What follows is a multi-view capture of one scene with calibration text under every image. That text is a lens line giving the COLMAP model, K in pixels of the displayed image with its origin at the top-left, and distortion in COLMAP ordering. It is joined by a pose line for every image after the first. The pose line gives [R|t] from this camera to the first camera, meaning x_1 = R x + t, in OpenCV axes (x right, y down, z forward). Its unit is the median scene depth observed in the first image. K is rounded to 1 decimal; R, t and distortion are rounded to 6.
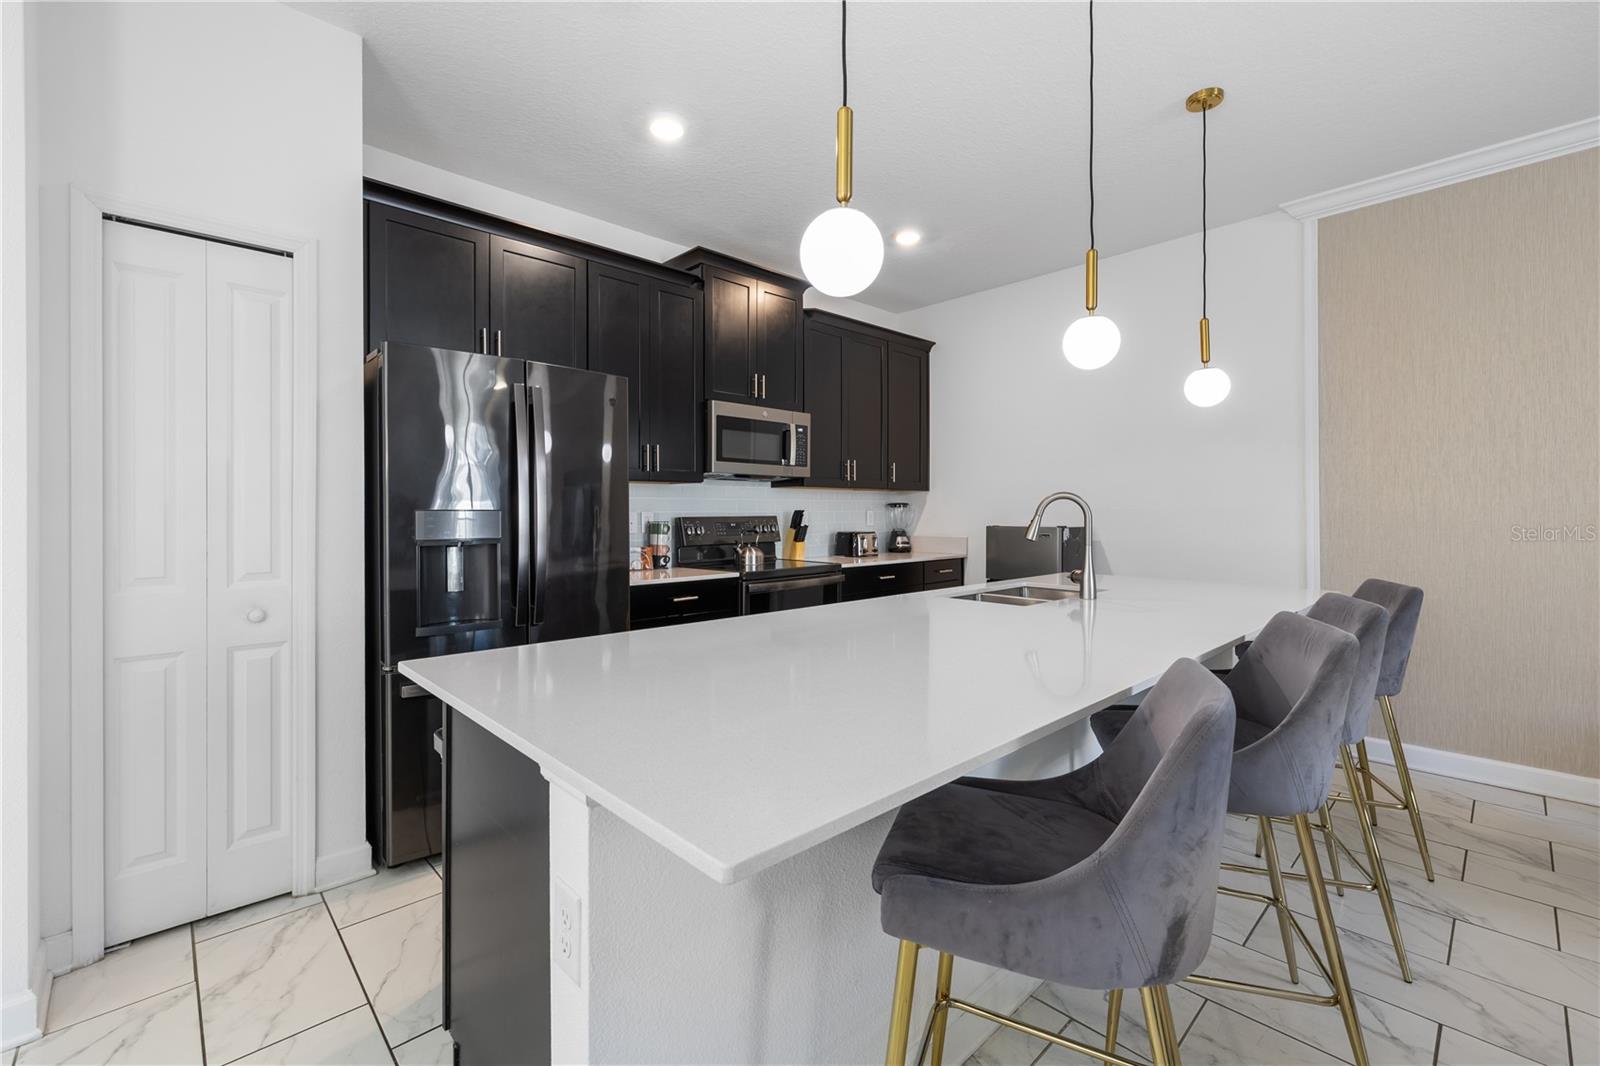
lens RADIAL K [[679.1, 0, 744.8], [0, 679.1, 513.5], [0, 0, 1]] dist [-0.000051, -0.000165]
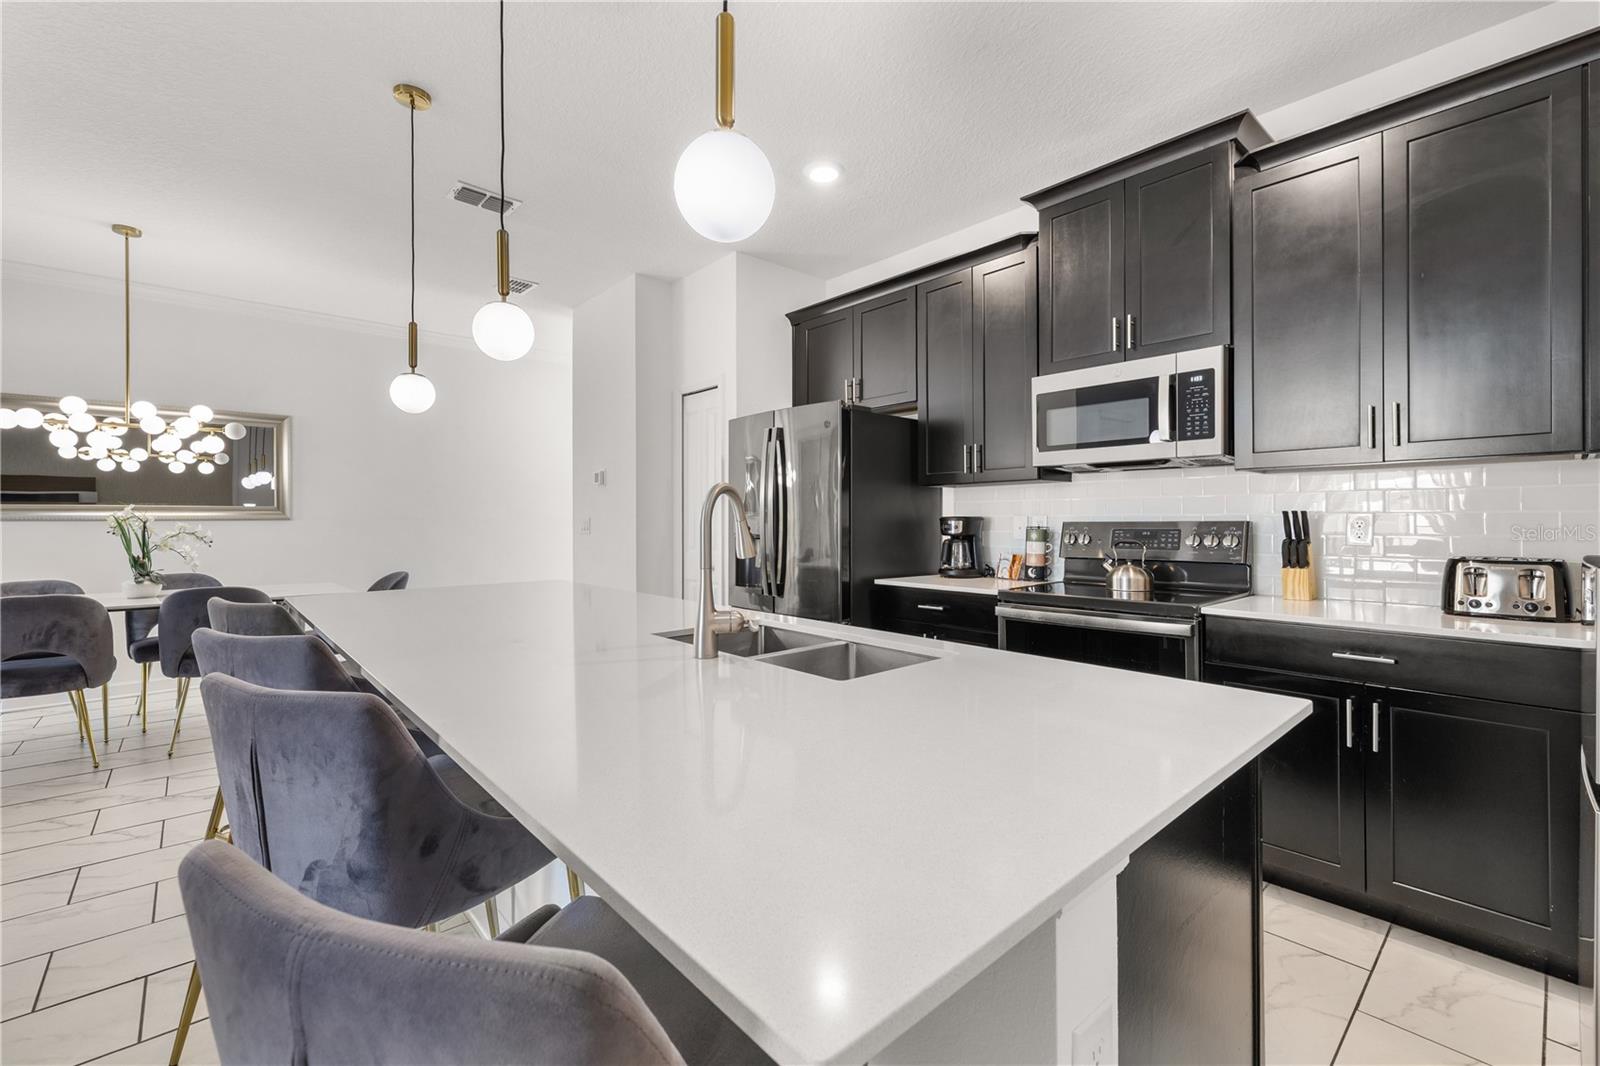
lens RADIAL K [[684.0, 0, 802.0], [0, 684.0, 511.1], [0, 0, 1]] dist [-0.000034, 0.000094]
pose [[0.008662, -0.016946, -0.999819, 0.702841], [-0.002905, 0.999852, -0.016972, 0.007027], [0.999958, 0.003051, 0.008612, 0.659015]]
